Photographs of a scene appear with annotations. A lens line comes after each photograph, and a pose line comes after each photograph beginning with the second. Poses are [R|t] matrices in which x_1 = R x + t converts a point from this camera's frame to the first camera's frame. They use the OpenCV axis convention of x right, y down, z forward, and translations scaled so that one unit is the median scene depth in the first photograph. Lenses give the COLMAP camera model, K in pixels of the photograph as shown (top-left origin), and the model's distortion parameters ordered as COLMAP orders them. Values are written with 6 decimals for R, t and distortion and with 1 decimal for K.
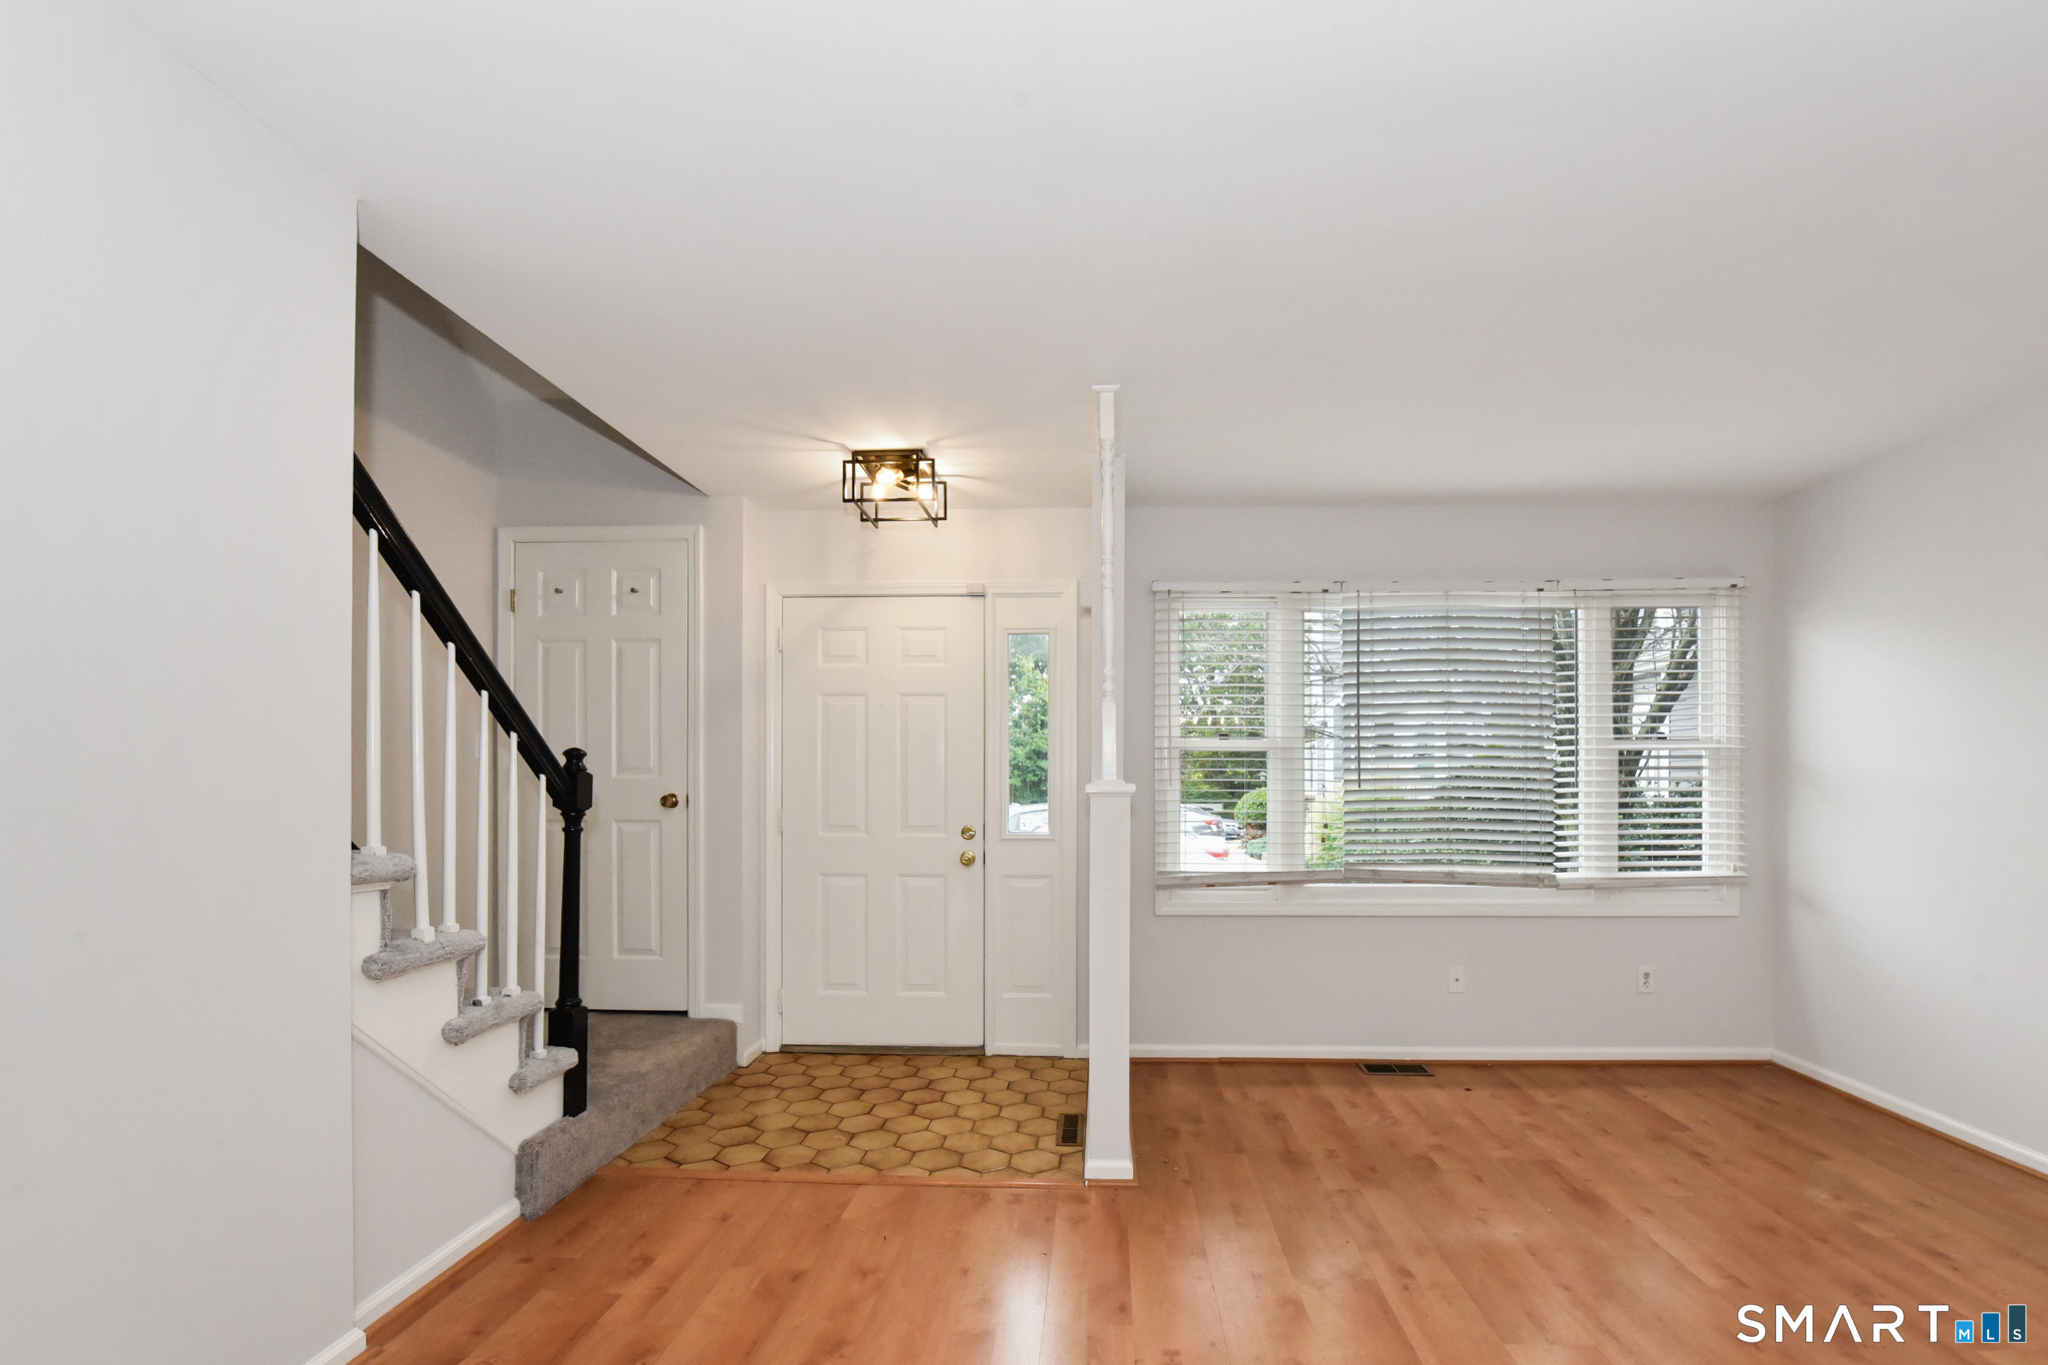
lens RADIAL K [[870.7, 0, 1079.8], [0, 870.7, 786.5], [0, 0, 1]] dist [-0.019570, -0.000176]
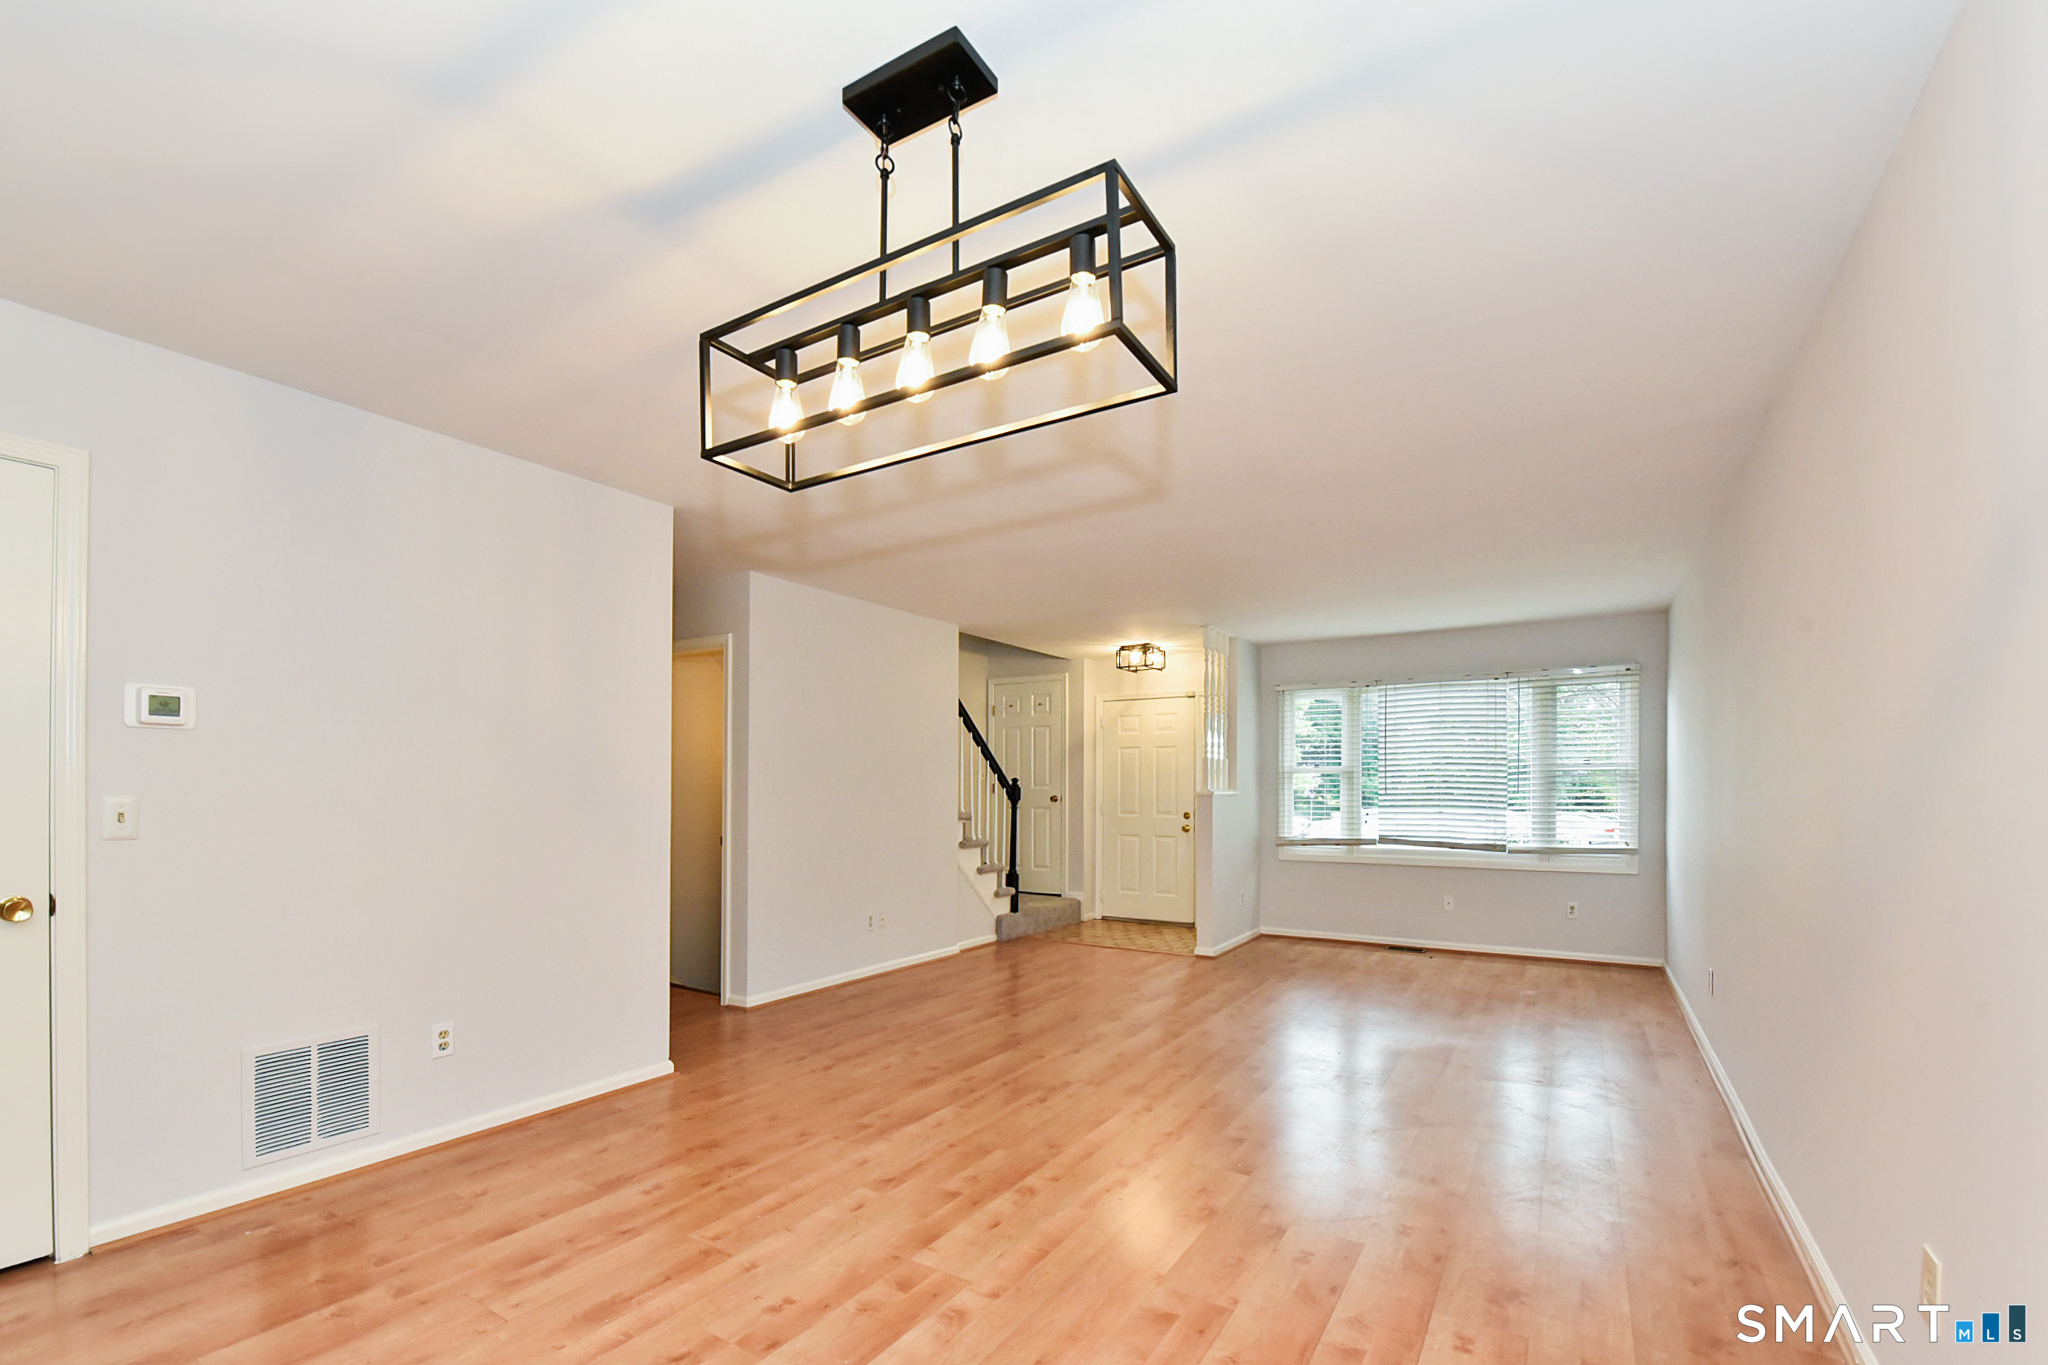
lens RADIAL K [[871.6, 0, 1017.4], [0, 871.6, 757.6], [0, 0, 1]] dist [-0.001459, -0.000093]
pose [[0.856484, -0.018124, -0.515855, 0.725714], [-0.003106, 0.999184, -0.040263, 0.002309], [0.516164, 0.036087, 0.855729, -1.164705]]
